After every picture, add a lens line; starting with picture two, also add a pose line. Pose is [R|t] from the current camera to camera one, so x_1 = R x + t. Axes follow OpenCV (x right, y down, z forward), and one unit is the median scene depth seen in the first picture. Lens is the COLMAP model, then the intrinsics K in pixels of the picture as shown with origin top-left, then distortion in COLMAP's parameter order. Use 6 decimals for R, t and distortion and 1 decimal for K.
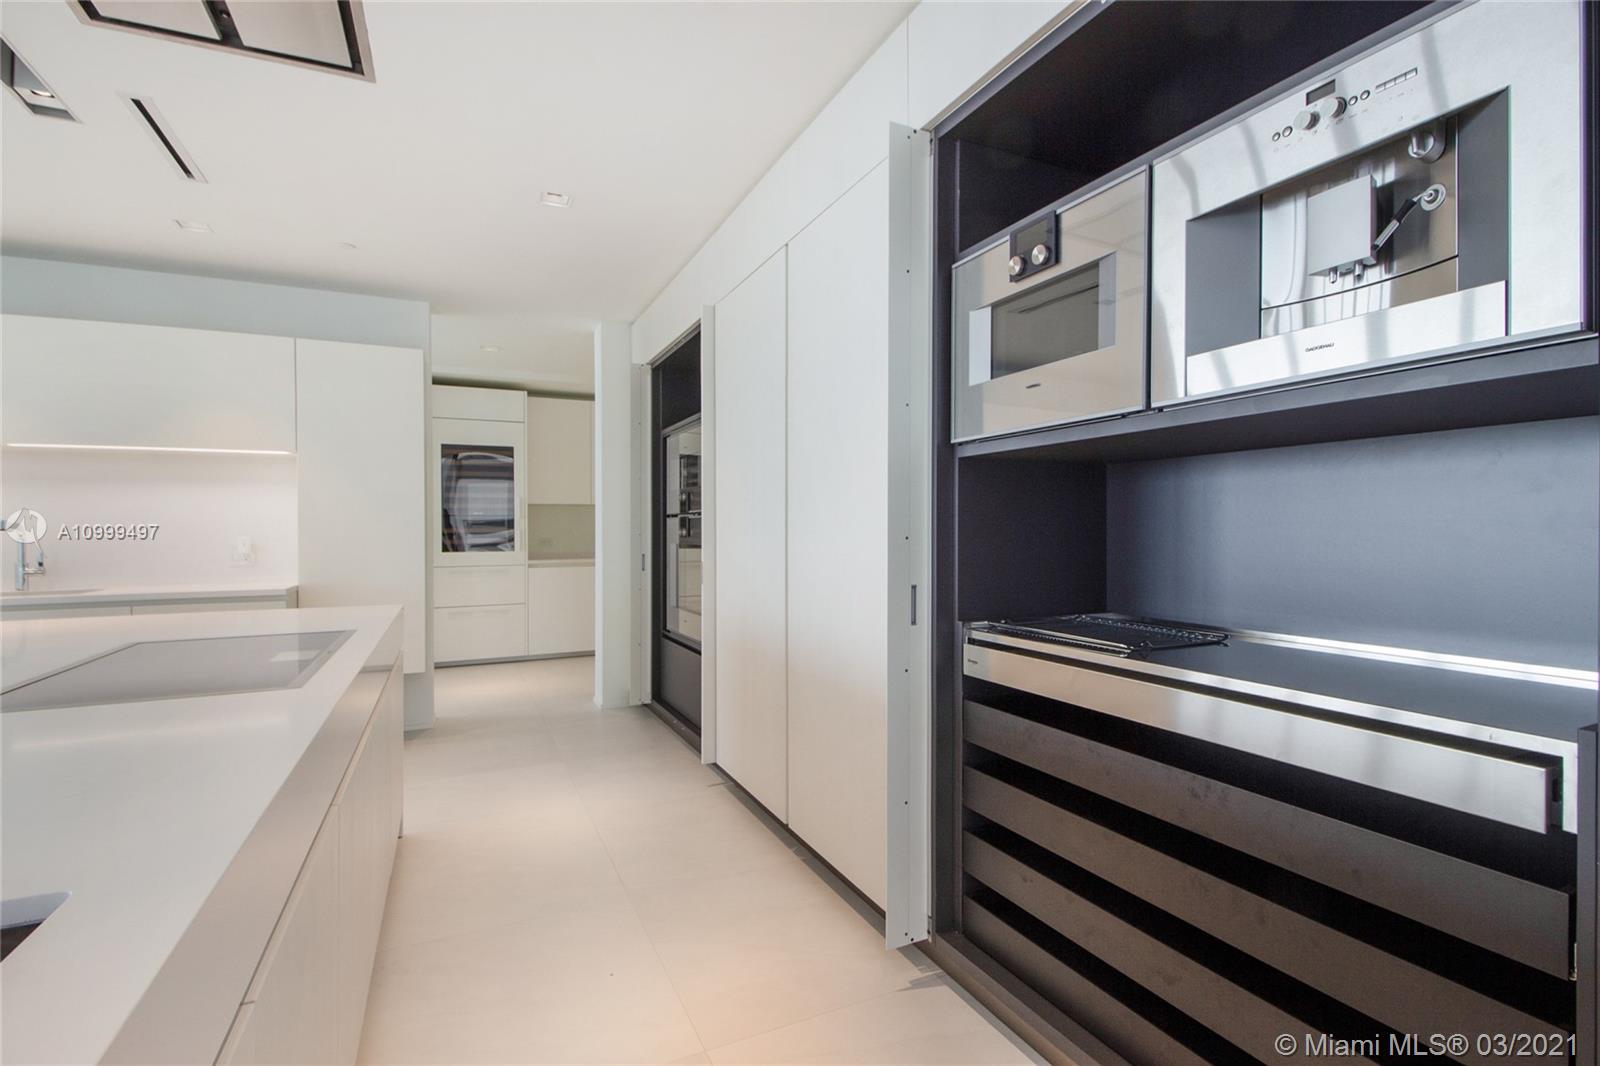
lens RADIAL K [[748.5, 0, 807.3], [0, 748.5, 550.4], [0, 0, 1]] dist [0.004166, -0.011958]
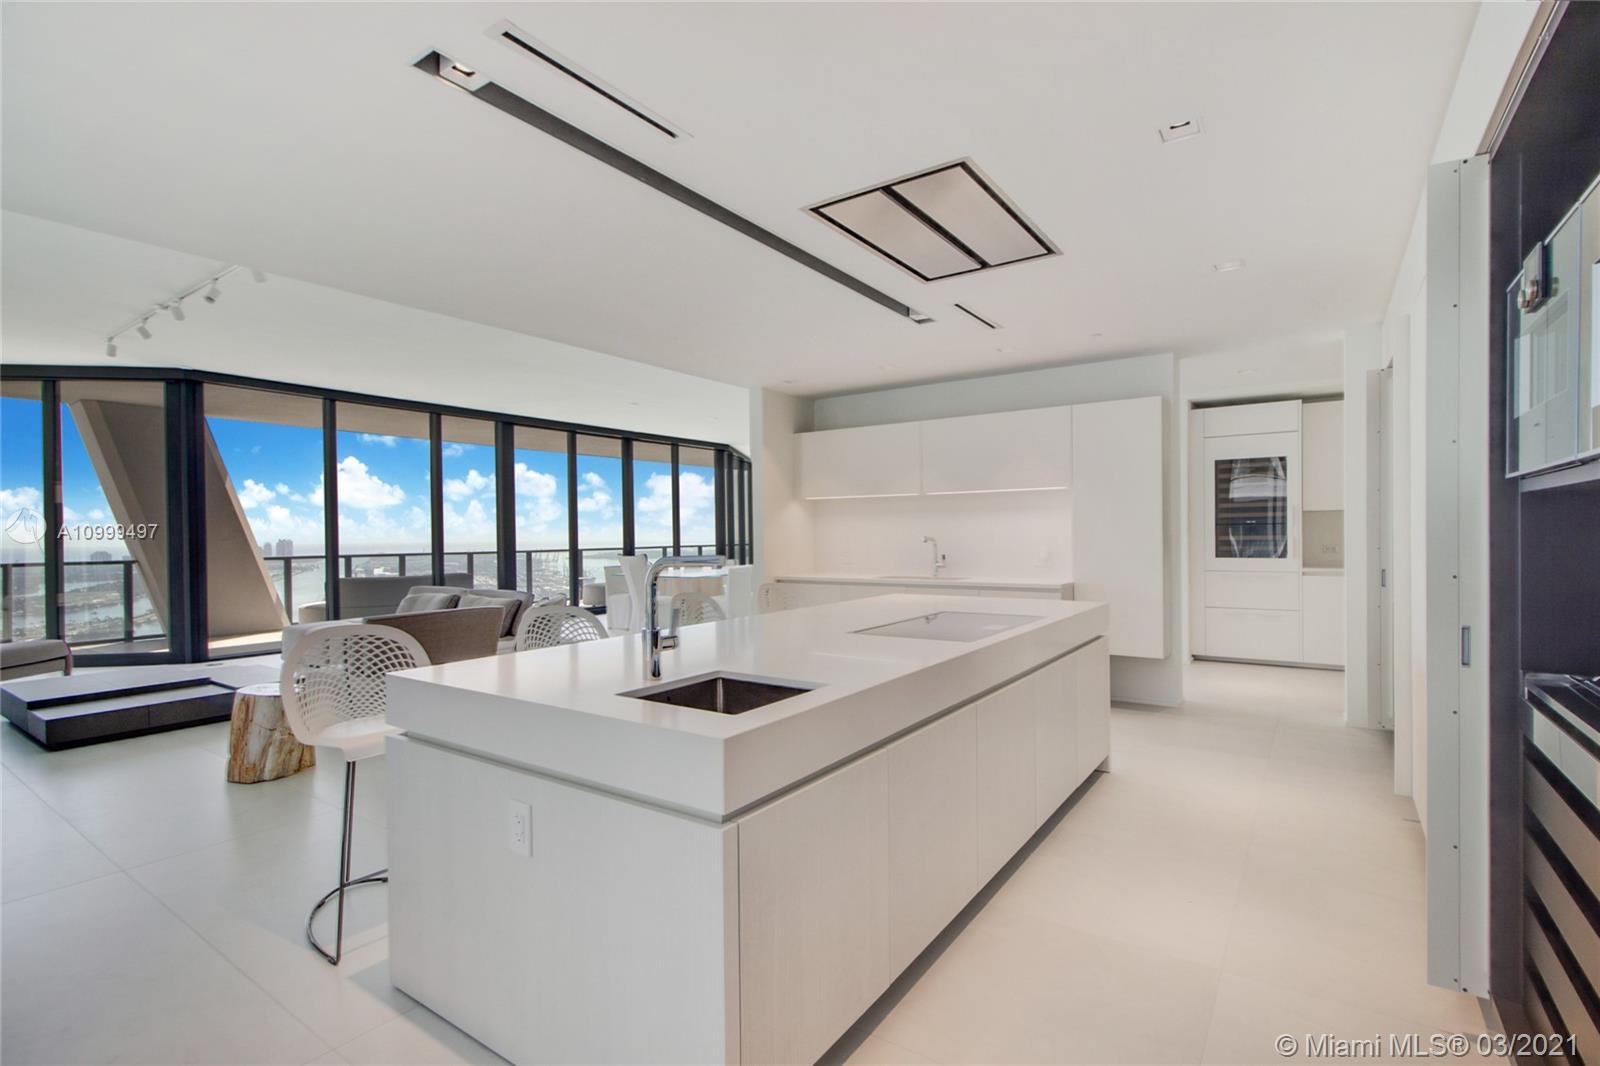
lens RADIAL K [[748.5, 0, 807.3], [0, 748.5, 550.4], [0, 0, 1]] dist [0.004166, -0.011958]
pose [[0.494546, 0.018848, -0.868947, 0.298539], [-0.012189, 0.999817, 0.014749, -0.029361], [0.869066, 0.003298, 0.494685, -0.116764]]
